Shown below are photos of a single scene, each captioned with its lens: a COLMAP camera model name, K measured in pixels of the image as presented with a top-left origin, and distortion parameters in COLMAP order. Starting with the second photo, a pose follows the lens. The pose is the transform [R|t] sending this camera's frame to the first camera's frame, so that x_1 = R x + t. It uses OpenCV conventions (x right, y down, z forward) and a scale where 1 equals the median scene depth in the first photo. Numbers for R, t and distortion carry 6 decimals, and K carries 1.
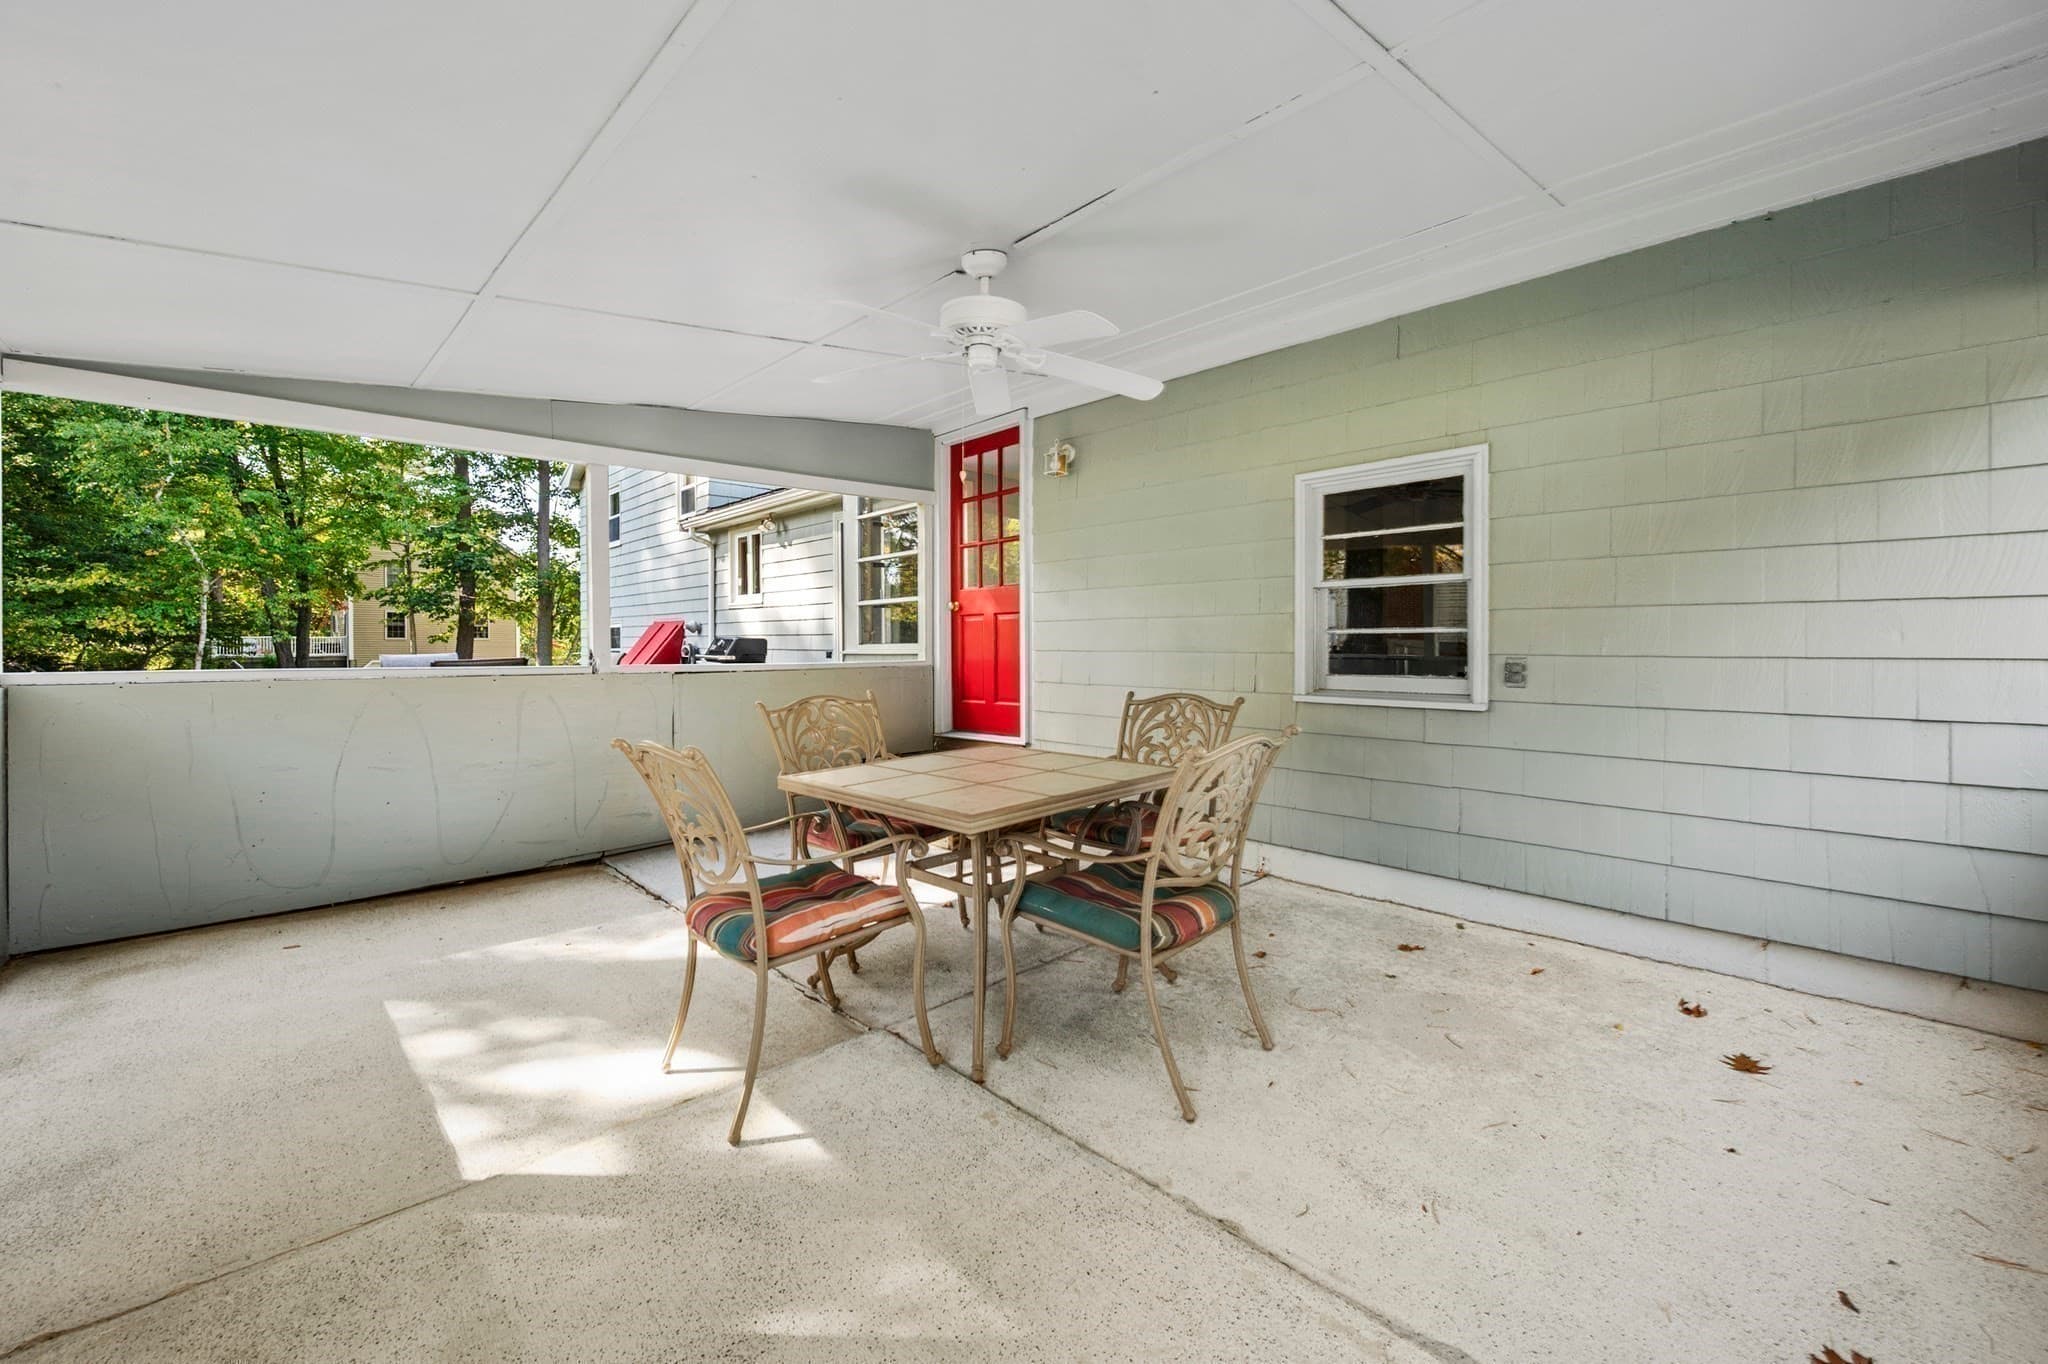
lens RADIAL K [[806.4, 0, 1025.5], [0, 806.4, 652.5], [0, 0, 1]] dist [0.000558, 0.000140]
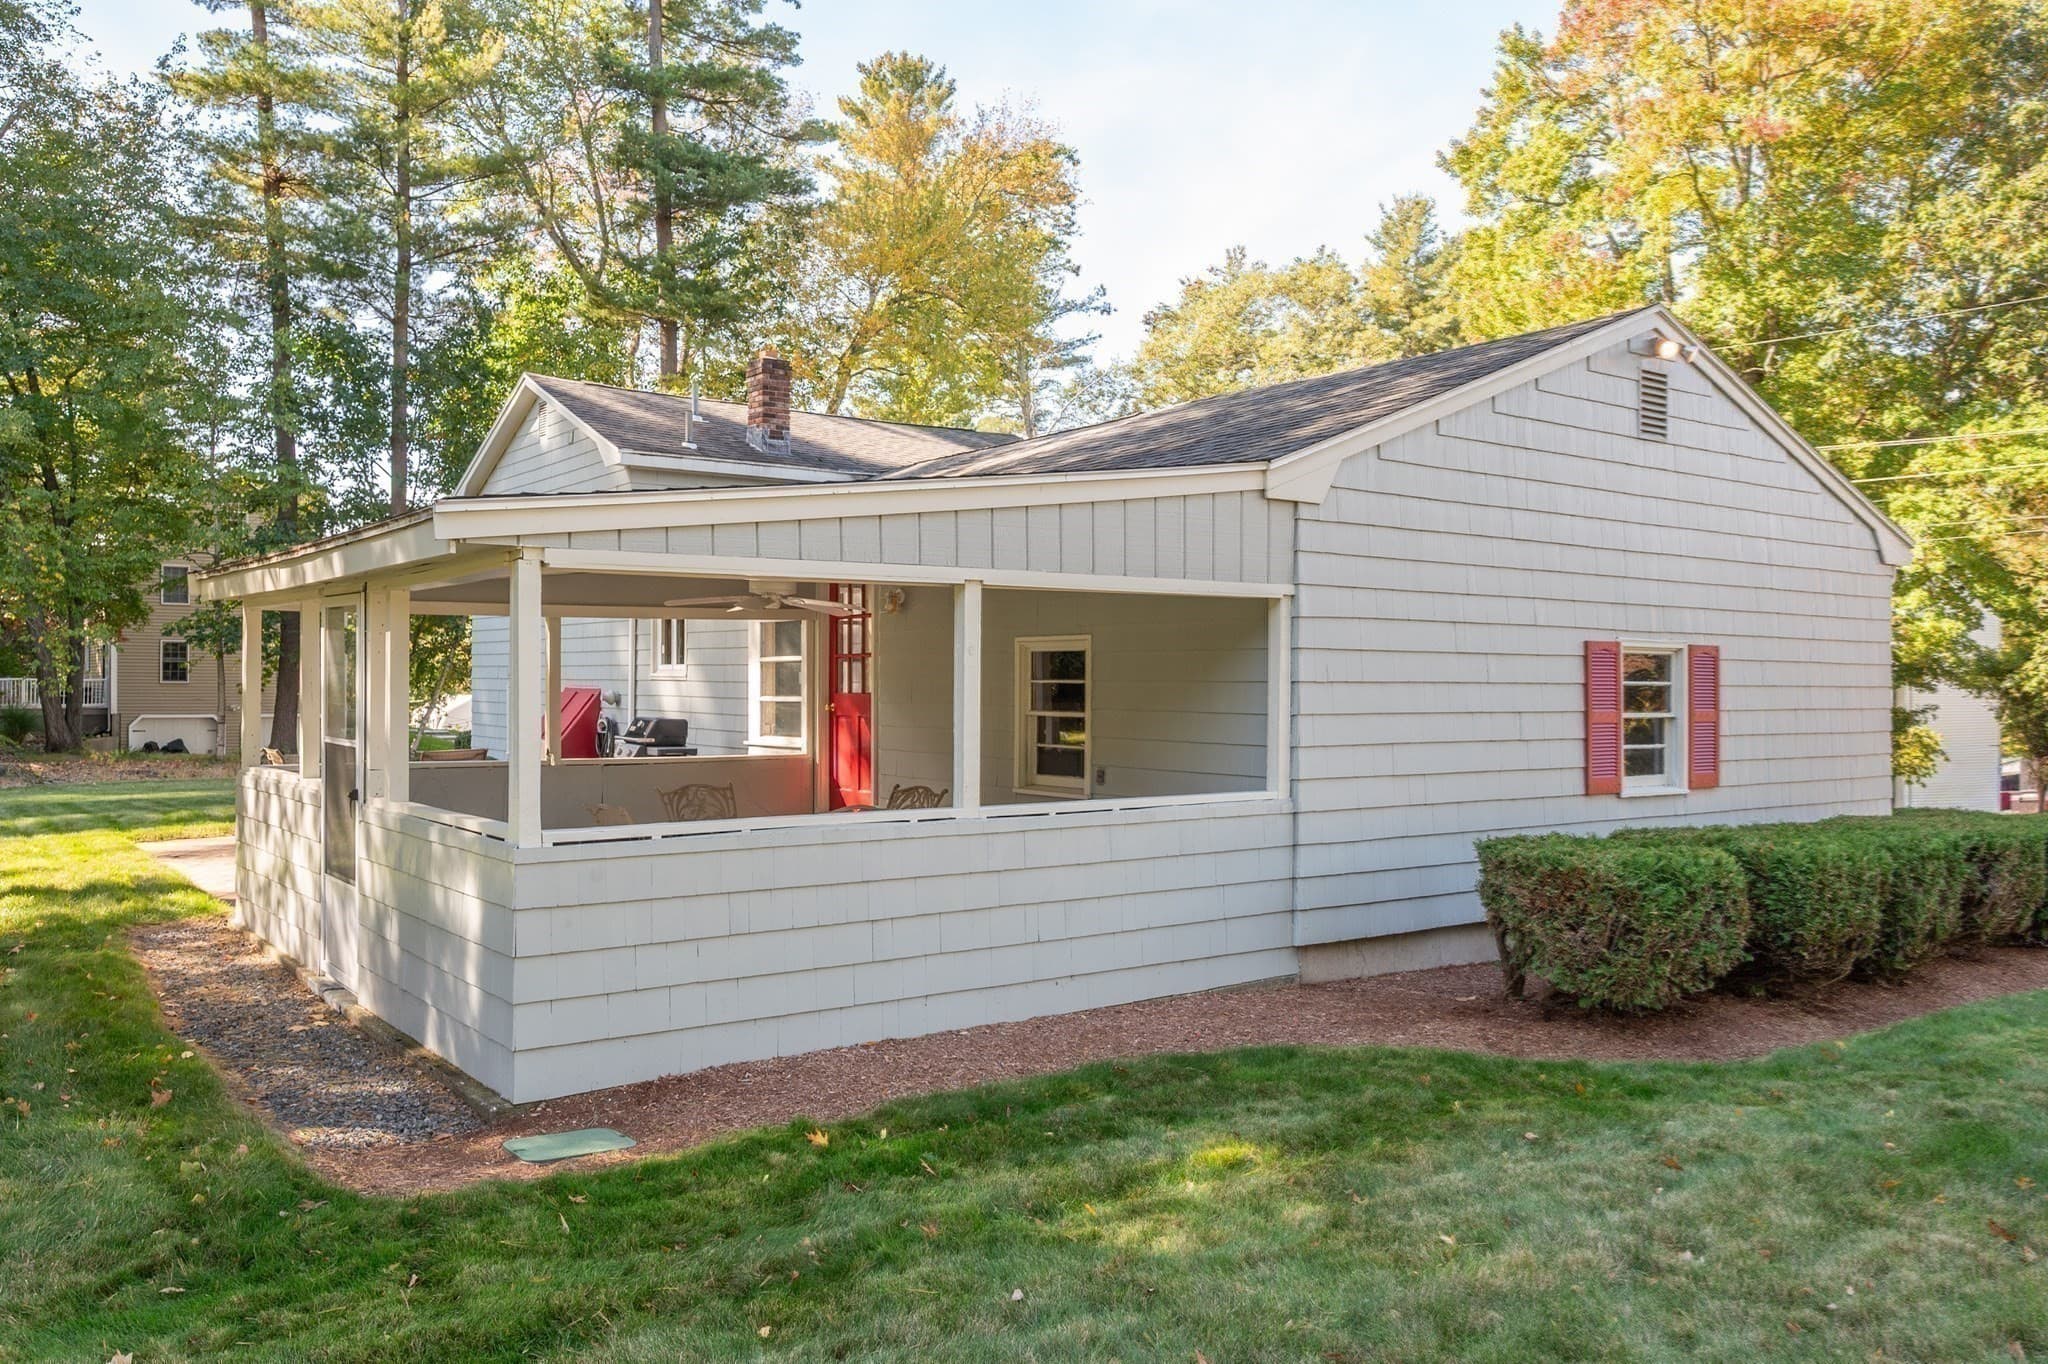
lens RADIAL K [[1423.1, 0, 1018.8], [0, 1423.1, 689.2], [0, 0, 1]] dist [-0.003985, -0.003359]
pose [[0.994349, 0.003553, -0.106098, 0.212459], [-0.004303, 0.999967, -0.006844, -0.037164], [0.106070, 0.007262, 0.994332, -0.541817]]
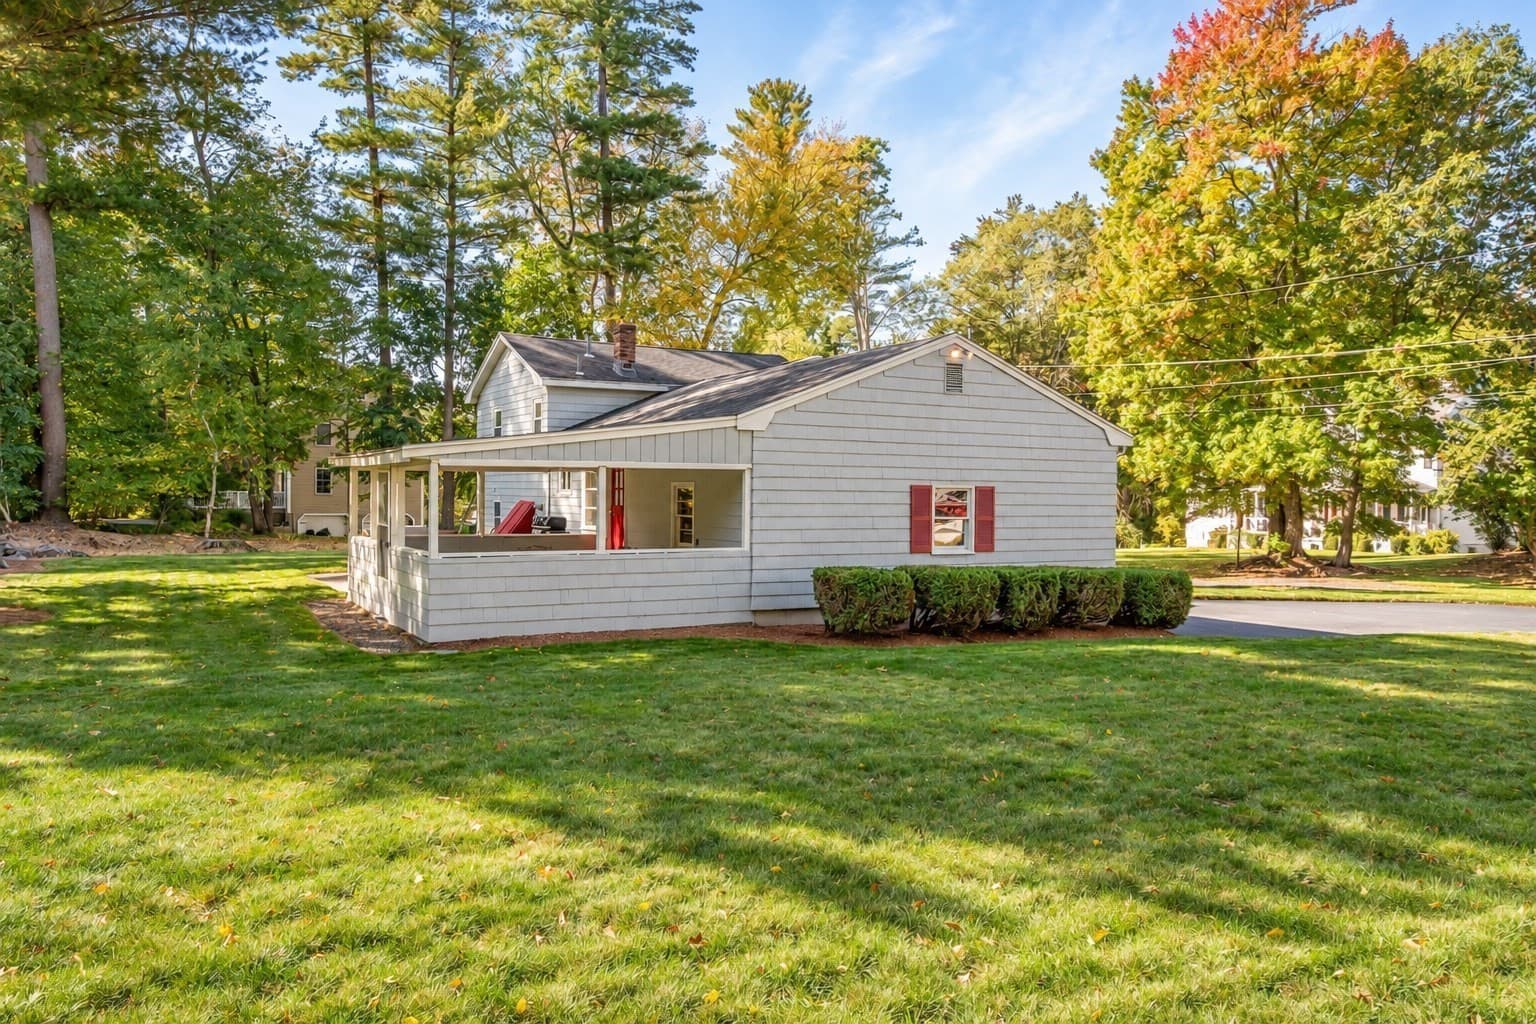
lens RADIAL K [[982.1, 0, 768.0], [0, 982.1, 512.0], [0, 0, 1]] dist [-0.002827, -0.000582]
pose [[0.976491, 0.010872, -0.215285, 0.565663], [-0.009523, 0.999928, 0.007300, -0.045107], [0.215349, -0.005078, 0.976524, -1.014538]]
